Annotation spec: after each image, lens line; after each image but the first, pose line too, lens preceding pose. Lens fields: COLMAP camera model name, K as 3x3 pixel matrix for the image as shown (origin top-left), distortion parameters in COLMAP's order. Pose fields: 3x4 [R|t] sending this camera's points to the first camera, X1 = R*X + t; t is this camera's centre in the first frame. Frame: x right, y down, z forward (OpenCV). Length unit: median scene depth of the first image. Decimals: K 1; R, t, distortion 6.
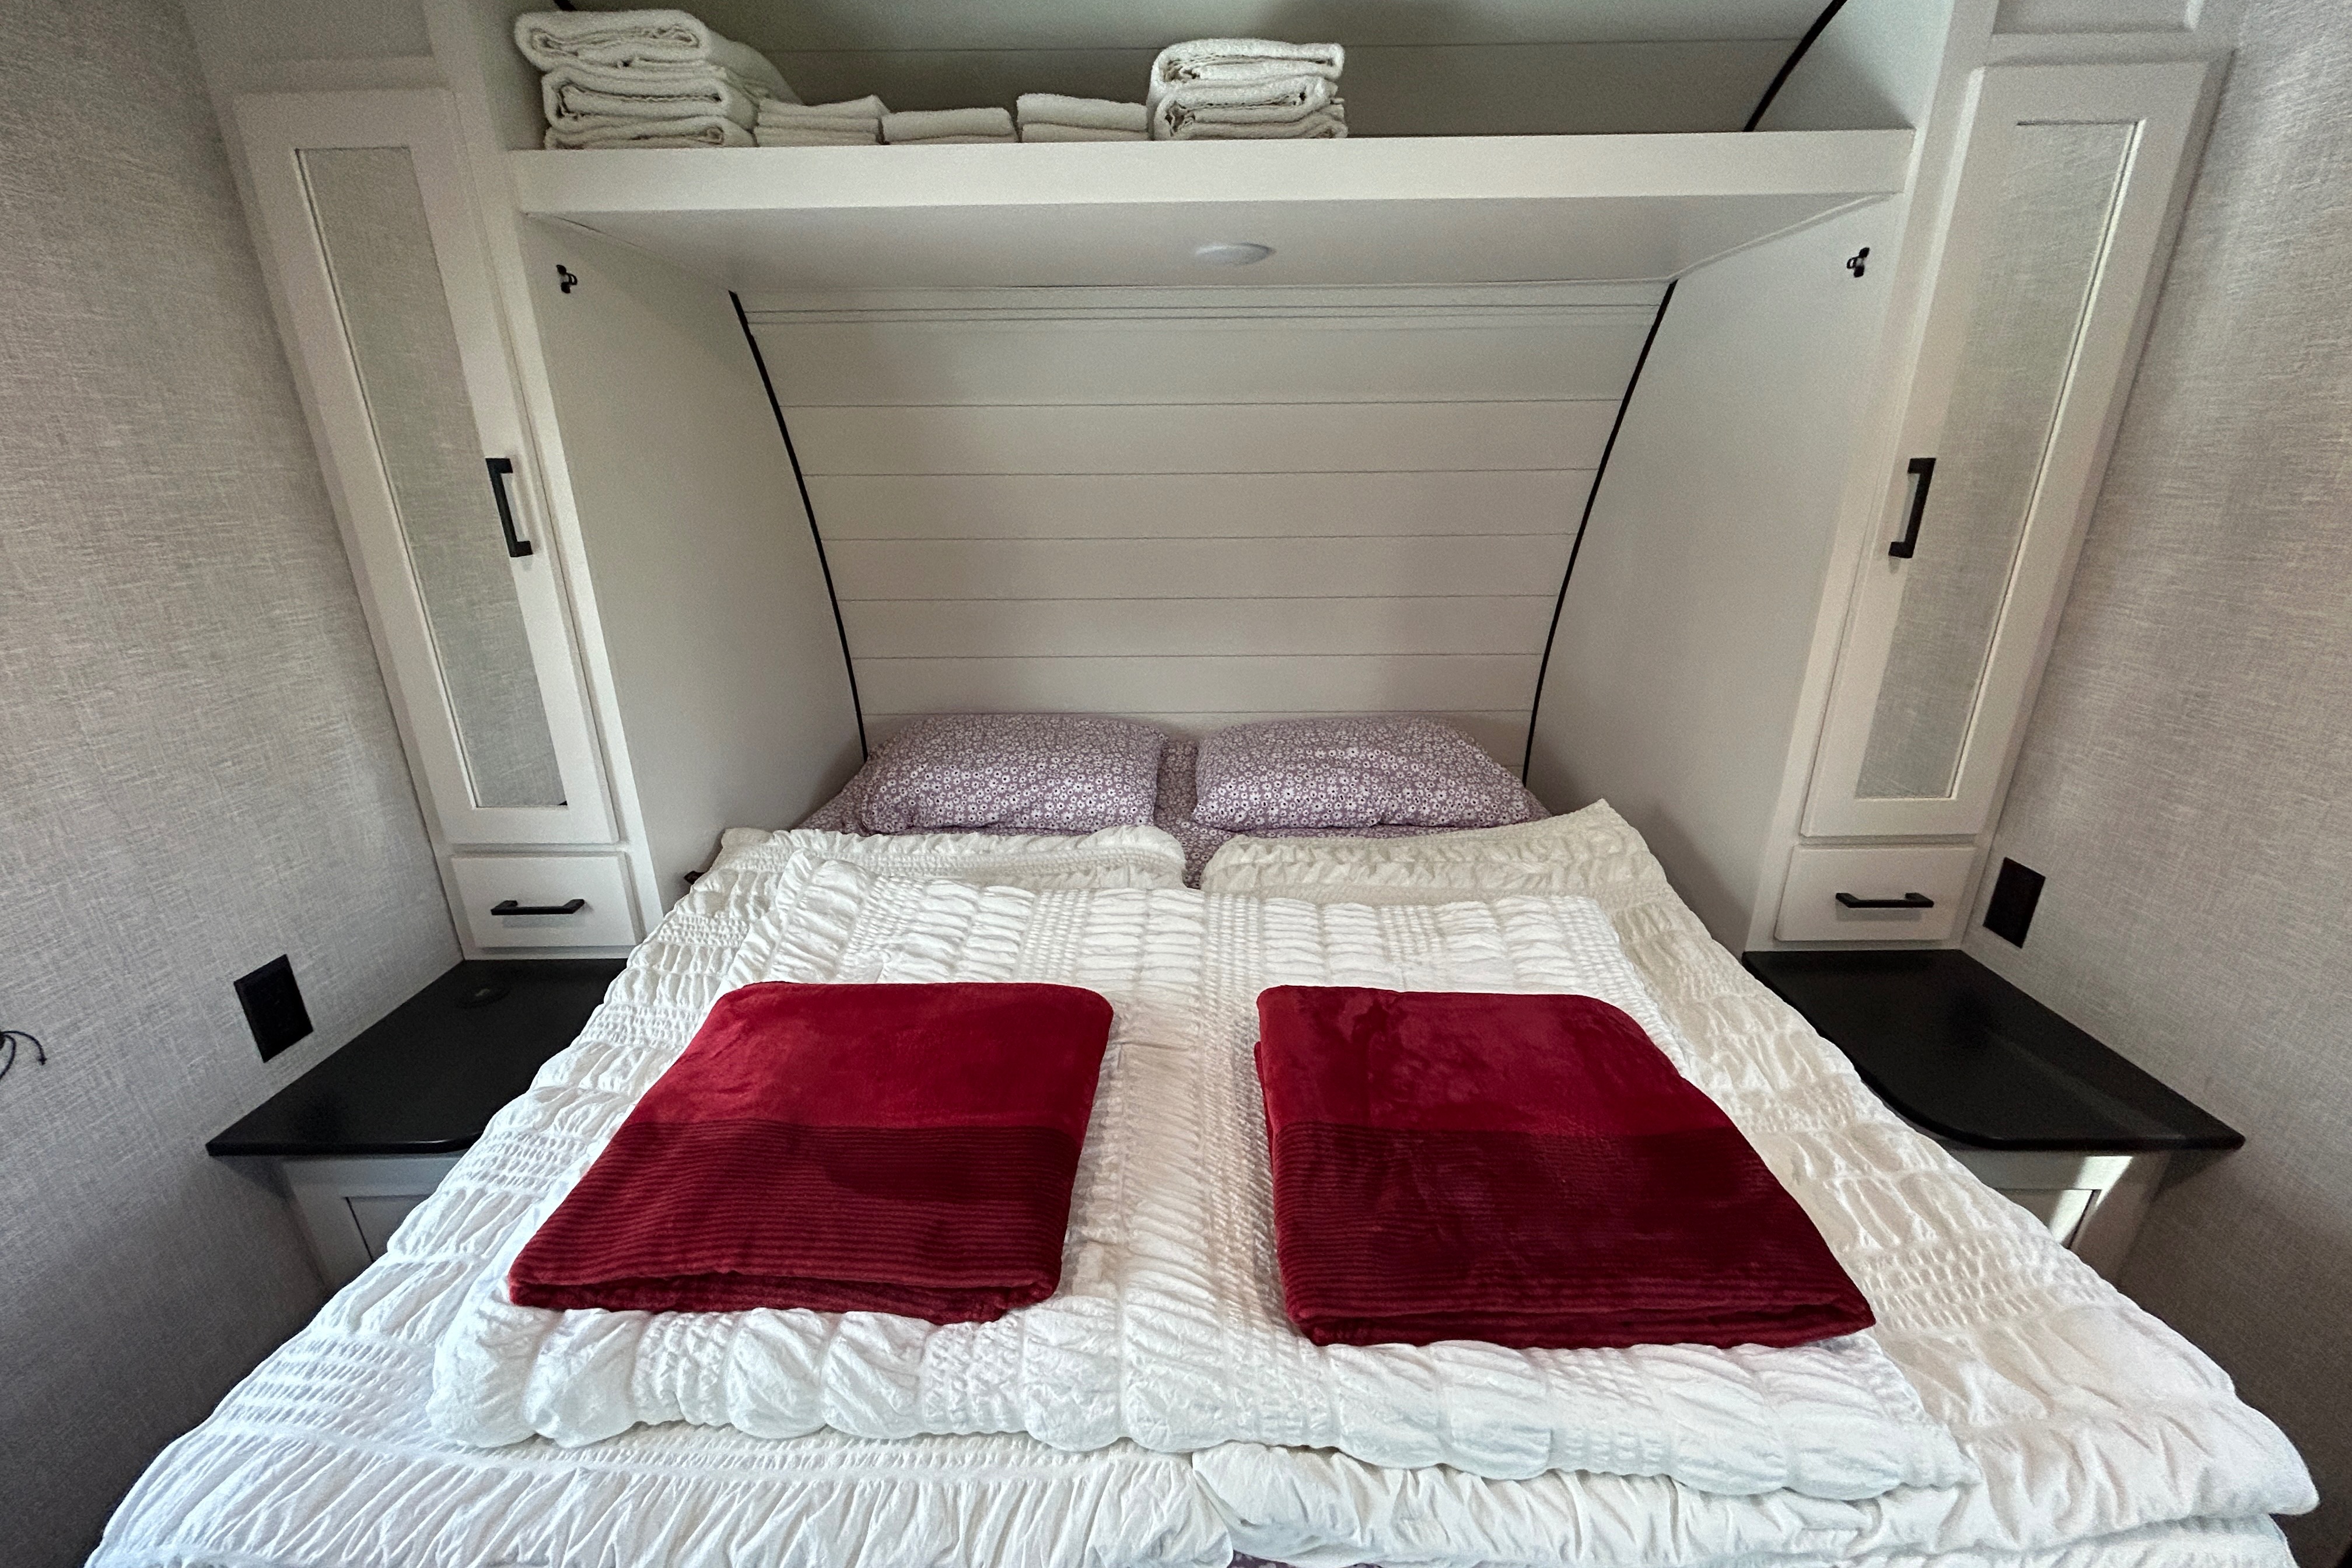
lens RADIAL K [[946.9, 0, 1175.1], [0, 946.9, 782.6], [0, 0, 1]] dist [0.001363, -0.000050]
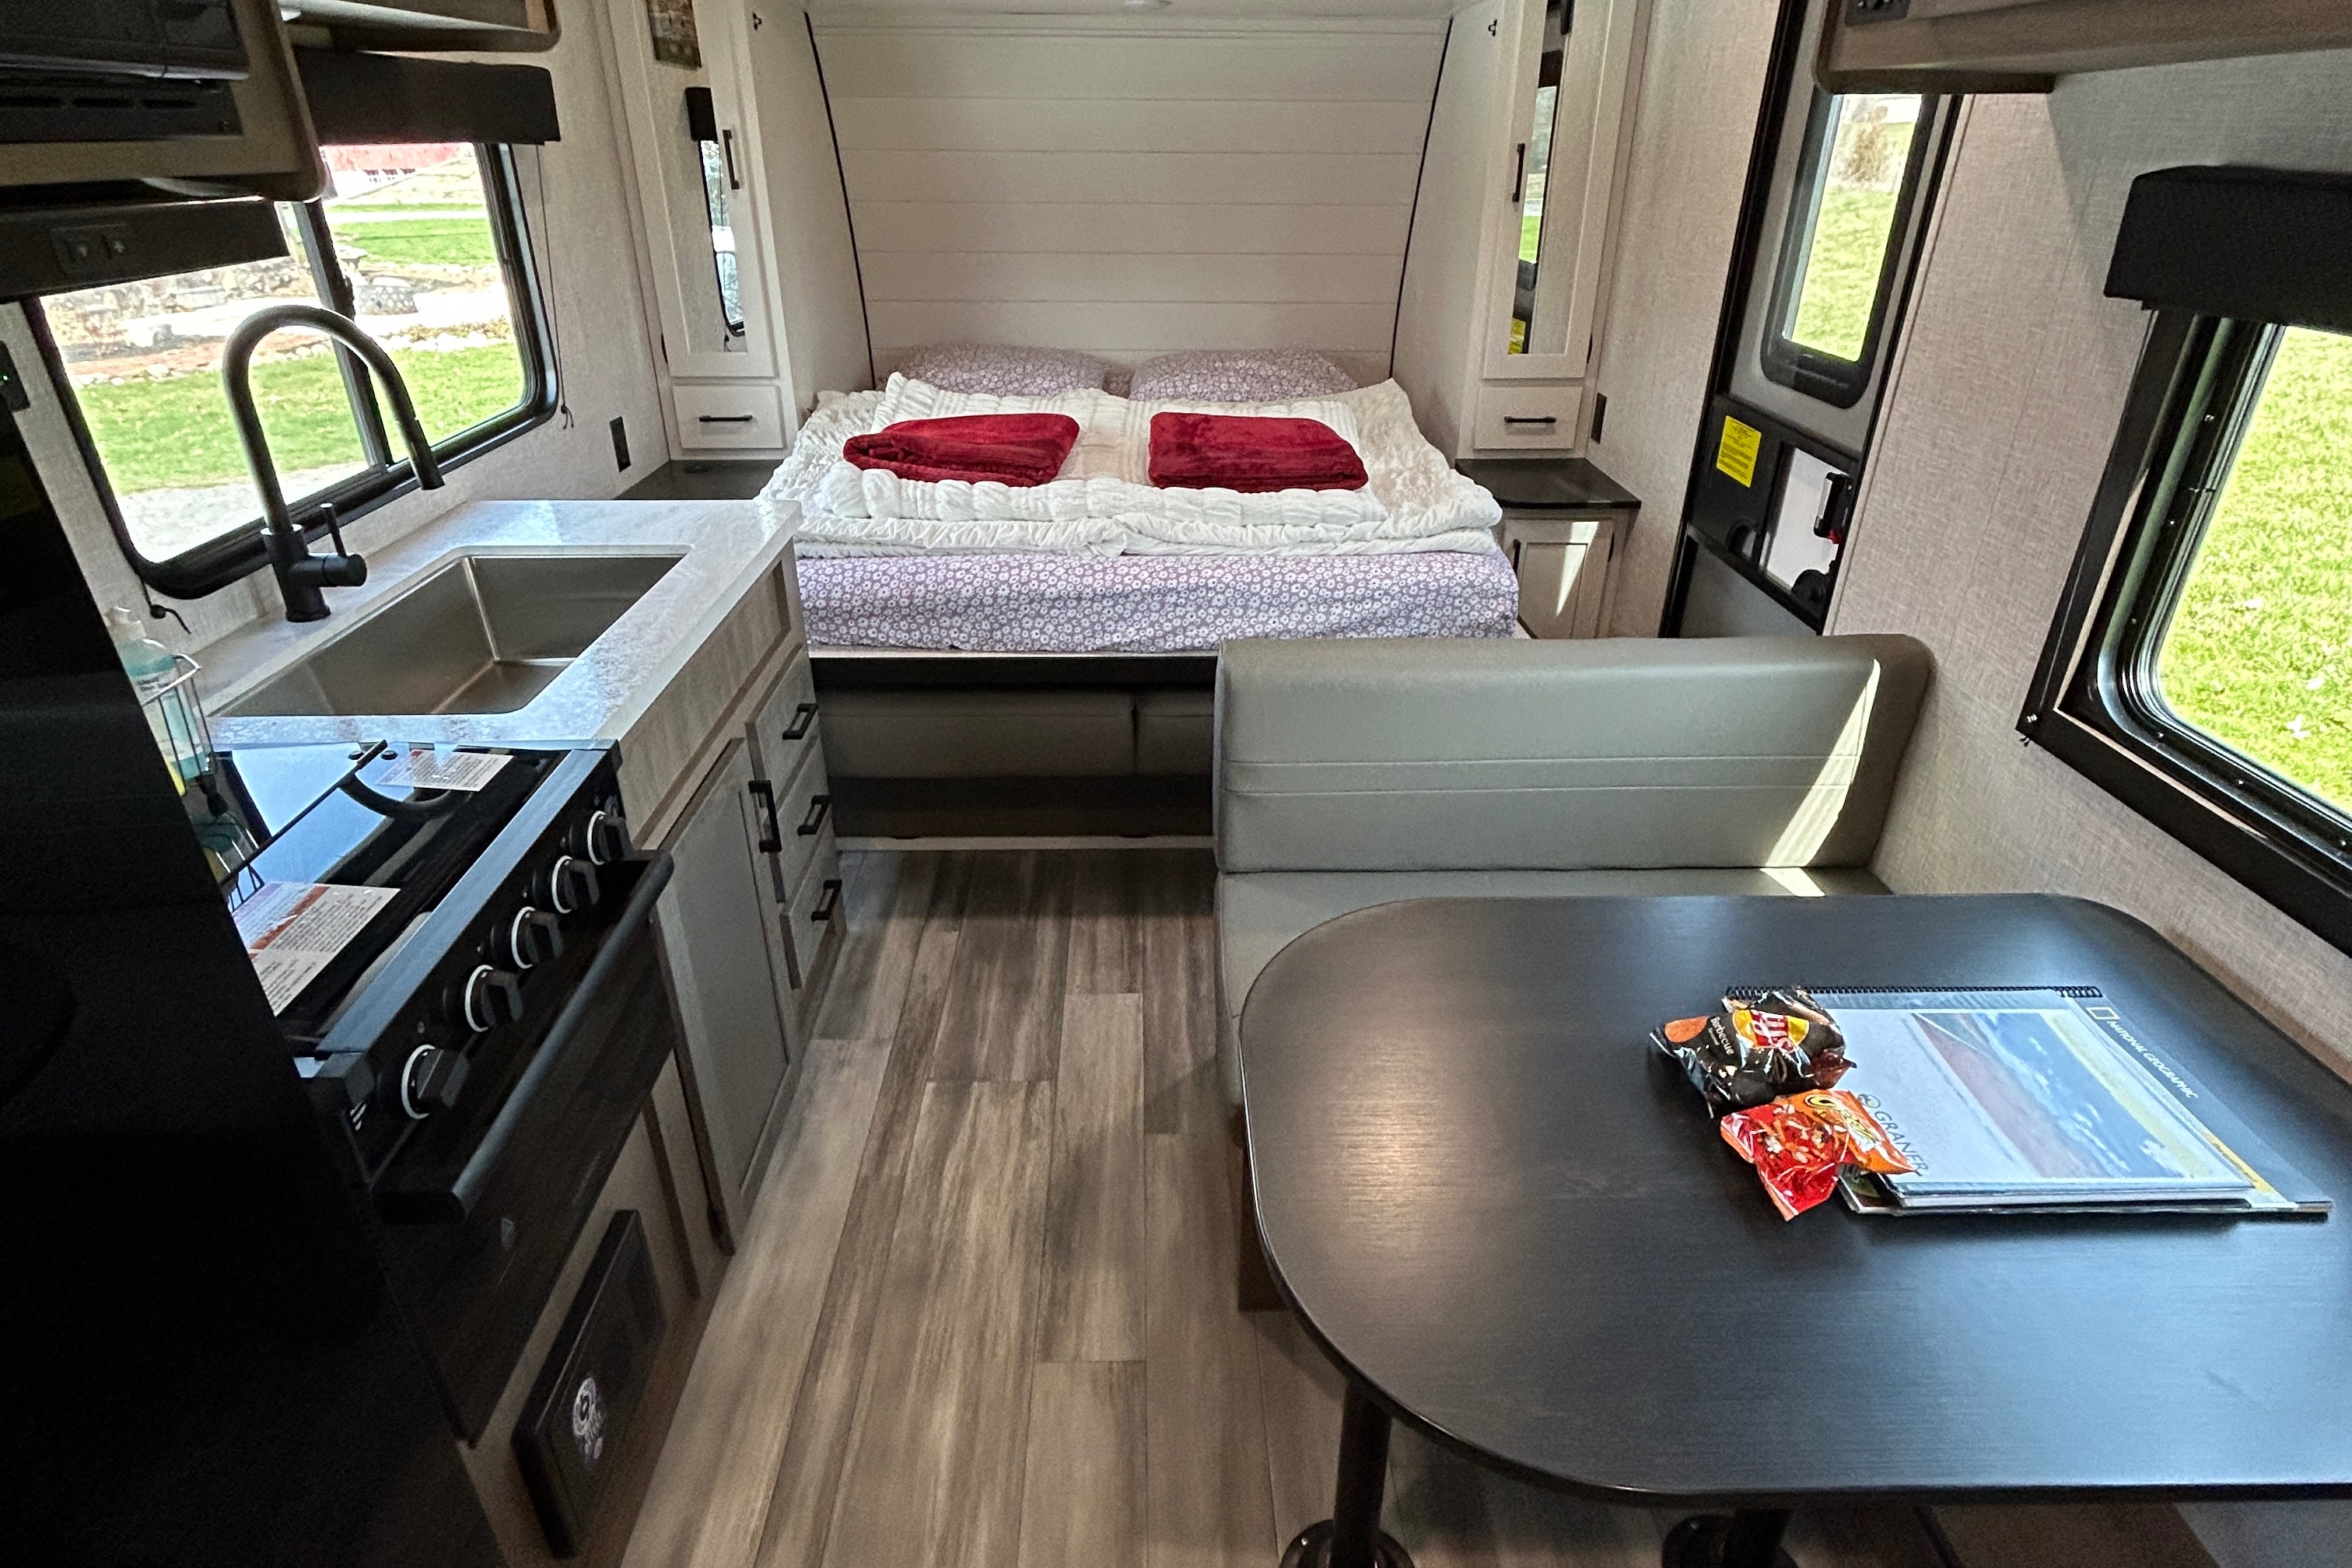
lens RADIAL K [[1259.2, 0, 1177.2], [0, 1259.2, 781.6], [0, 0, 1]] dist [-0.005132, -0.000262]
pose [[0.999397, -0.000275, 0.034721, 0.038634], [-0.004272, 0.991401, 0.130787, 0.479633], [-0.034459, -0.130856, 0.990802, -1.311727]]
